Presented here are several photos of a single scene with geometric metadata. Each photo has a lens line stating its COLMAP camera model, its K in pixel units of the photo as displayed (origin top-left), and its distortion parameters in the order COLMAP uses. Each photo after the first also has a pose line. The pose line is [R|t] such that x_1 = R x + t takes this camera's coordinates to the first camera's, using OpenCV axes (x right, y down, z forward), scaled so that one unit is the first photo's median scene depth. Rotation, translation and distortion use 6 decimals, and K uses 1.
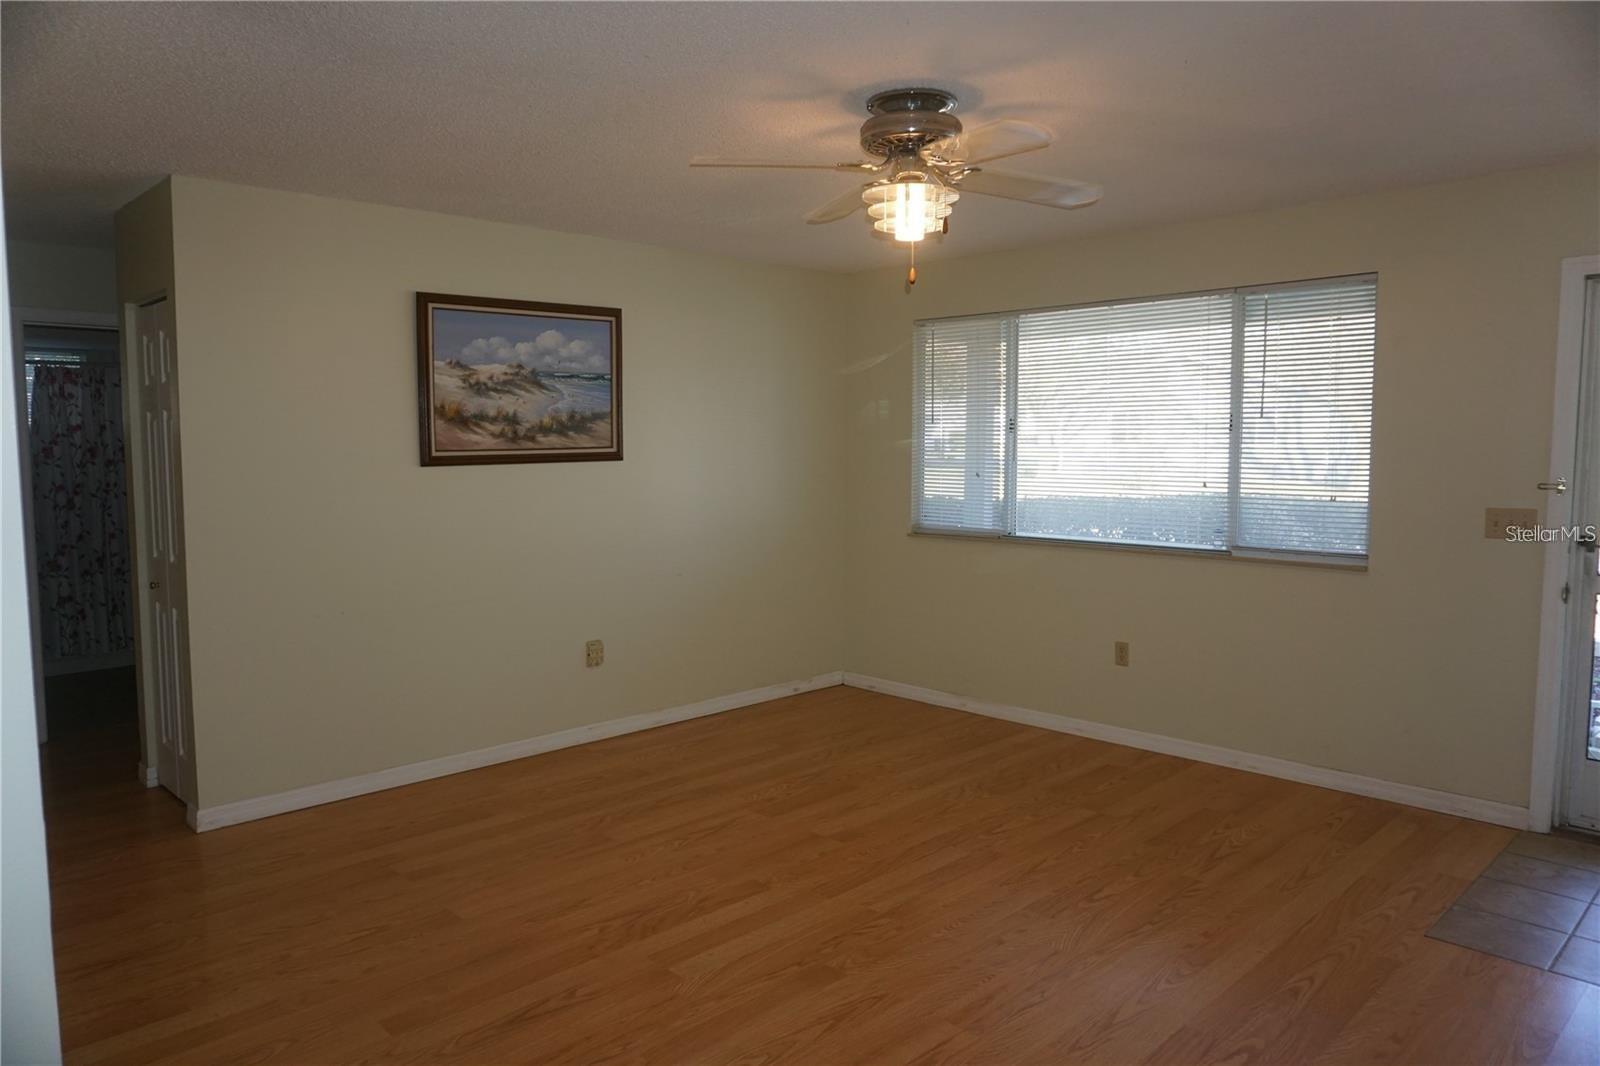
lens RADIAL K [[1085.3, 0, 800.0], [0, 1085.3, 533.0], [0, 0, 1]] dist [-0.023064, -0.001394]
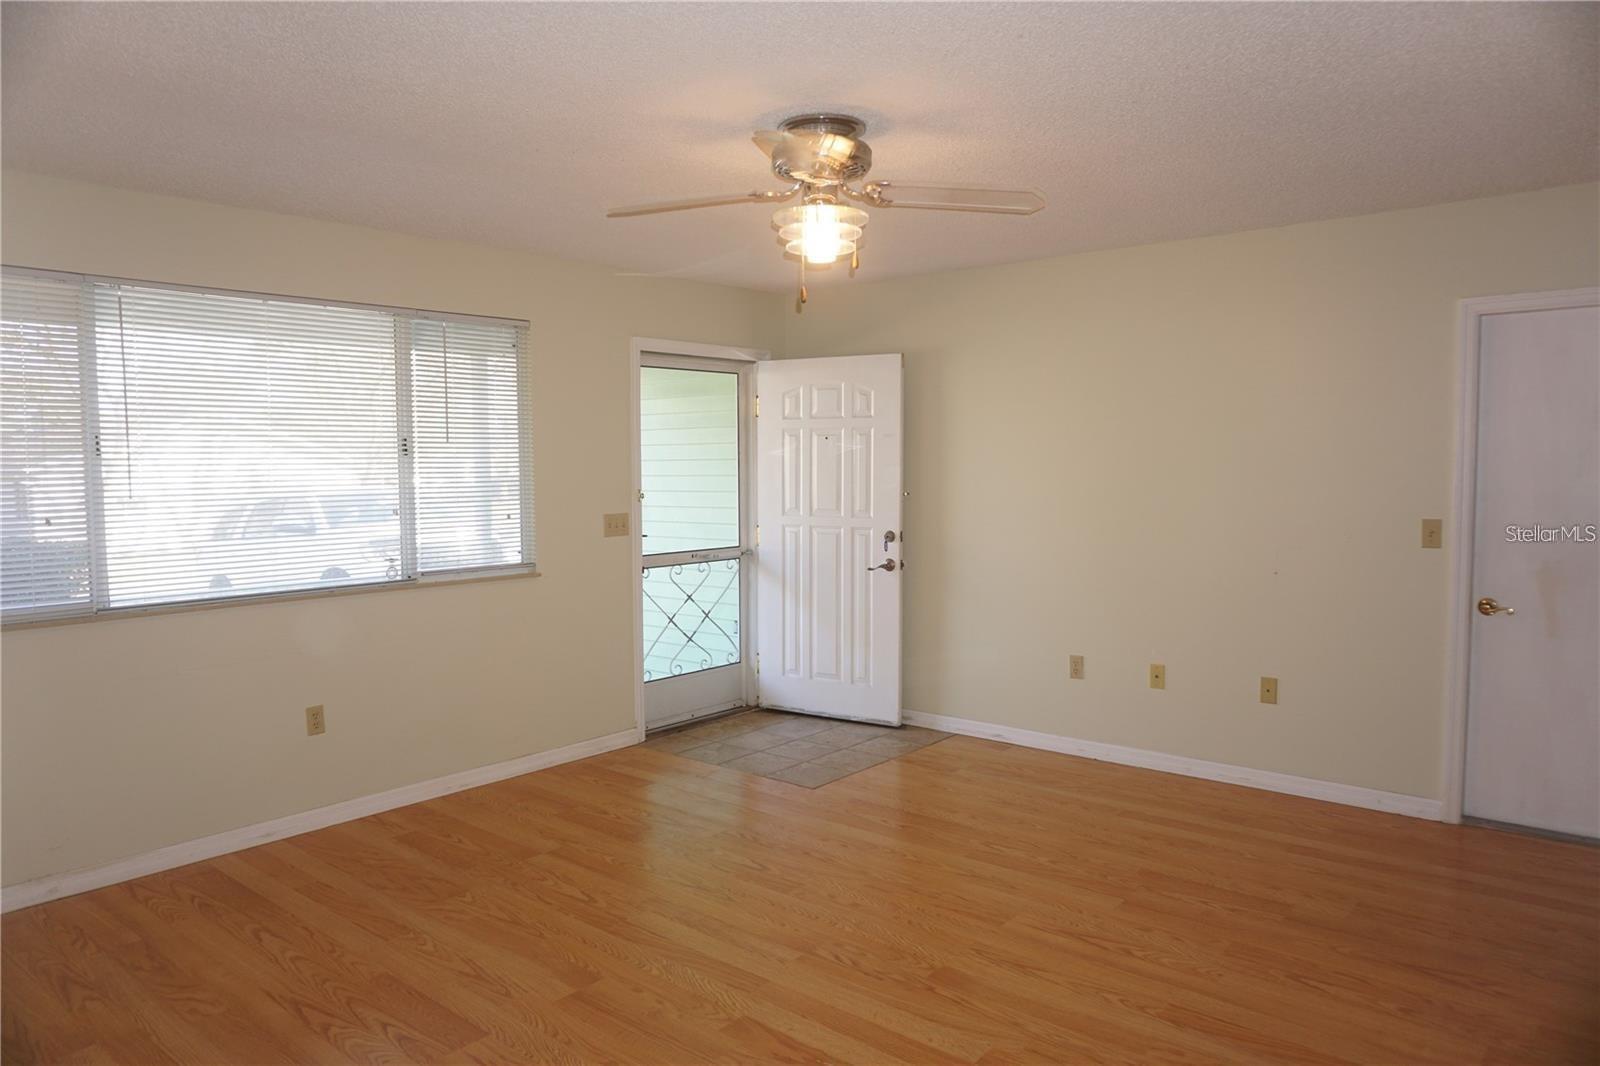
lens RADIAL K [[1085.3, 0, 800.0], [0, 1085.3, 533.0], [0, 0, 1]] dist [-0.023064, -0.001394]
pose [[-0.103927, -0.061514, 0.992681, -0.713765], [0.088751, 0.993530, 0.070858, -0.074482], [-0.990617, 0.095465, -0.097796, 0.885784]]
